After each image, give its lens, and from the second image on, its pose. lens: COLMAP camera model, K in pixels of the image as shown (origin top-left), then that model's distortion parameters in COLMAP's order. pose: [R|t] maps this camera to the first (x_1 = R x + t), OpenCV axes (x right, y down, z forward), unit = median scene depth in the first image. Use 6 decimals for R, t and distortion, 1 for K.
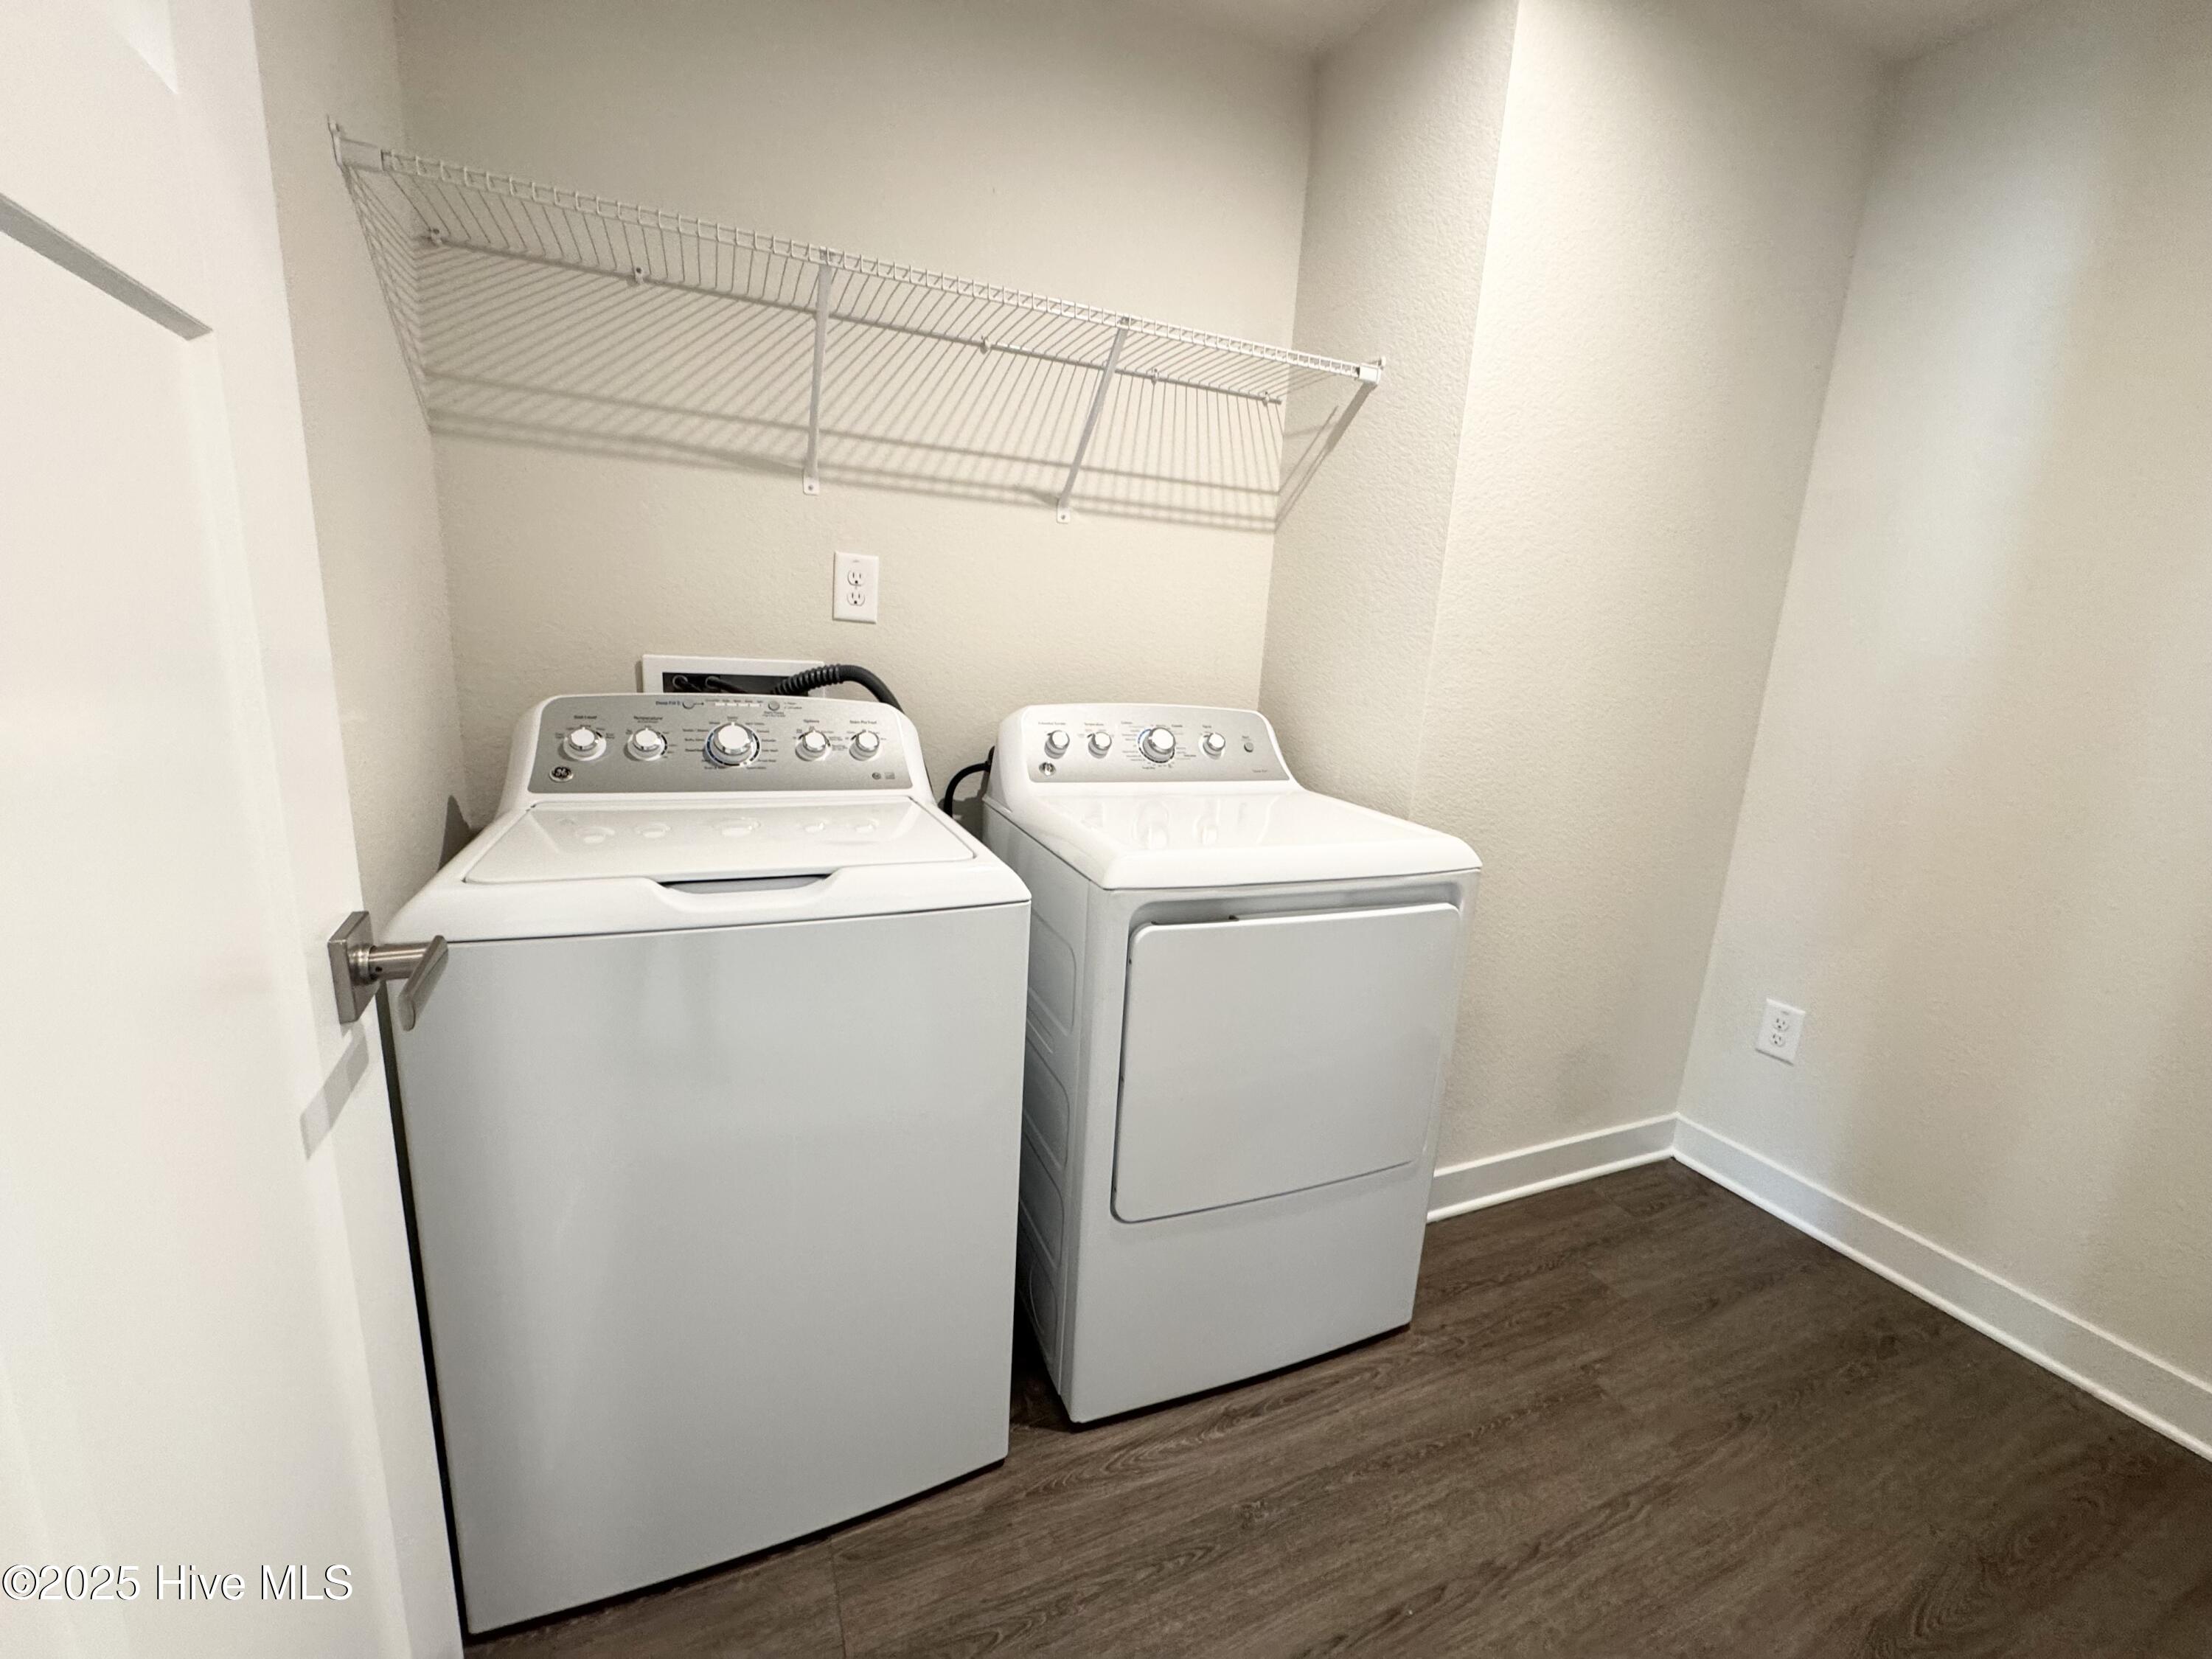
lens RADIAL K [[888.3, 0, 1108.7], [0, 888.3, 834.9], [0, 0, 1]] dist [0.003928, 0.000265]
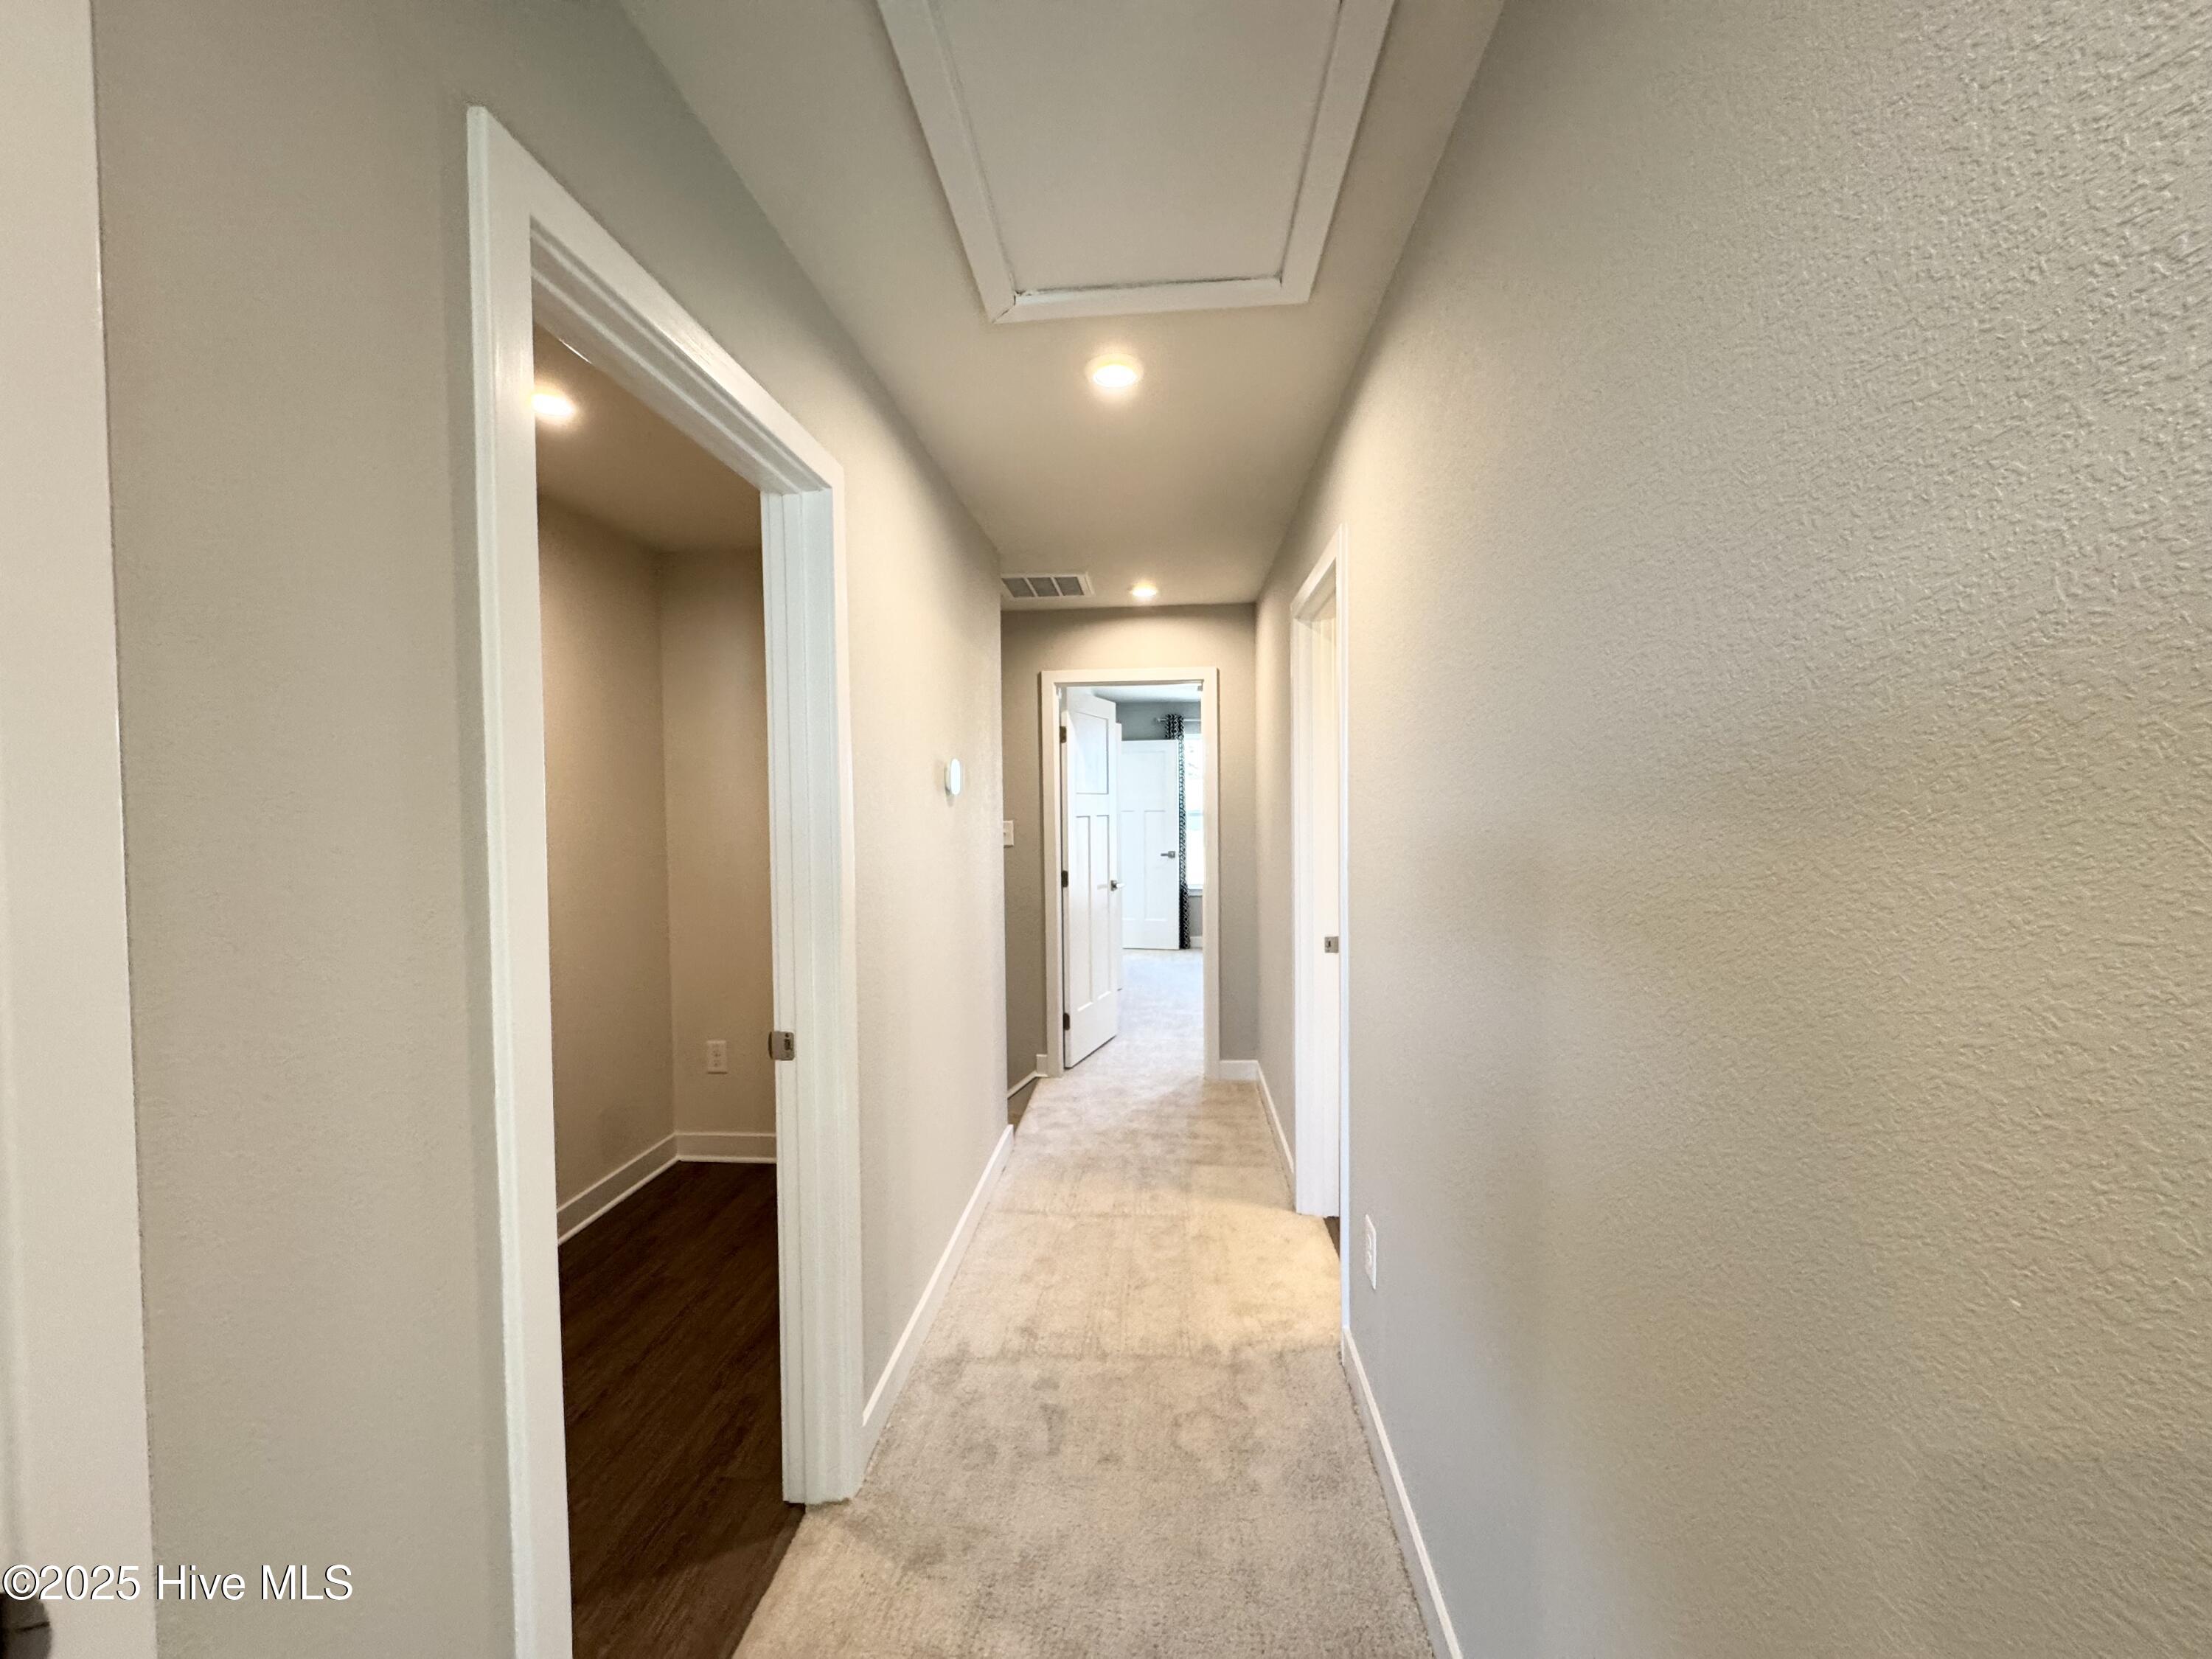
lens RADIAL K [[888.3, 0, 1107.8], [0, 888.3, 837.7], [0, 0, 1]] dist [0.003928, 0.000265]
pose [[0.470584, -0.082192, 0.878519, -0.388798], [0.227719, 0.973236, -0.030926, 0.027711], [-0.852464, 0.214609, 0.476706, -0.587863]]
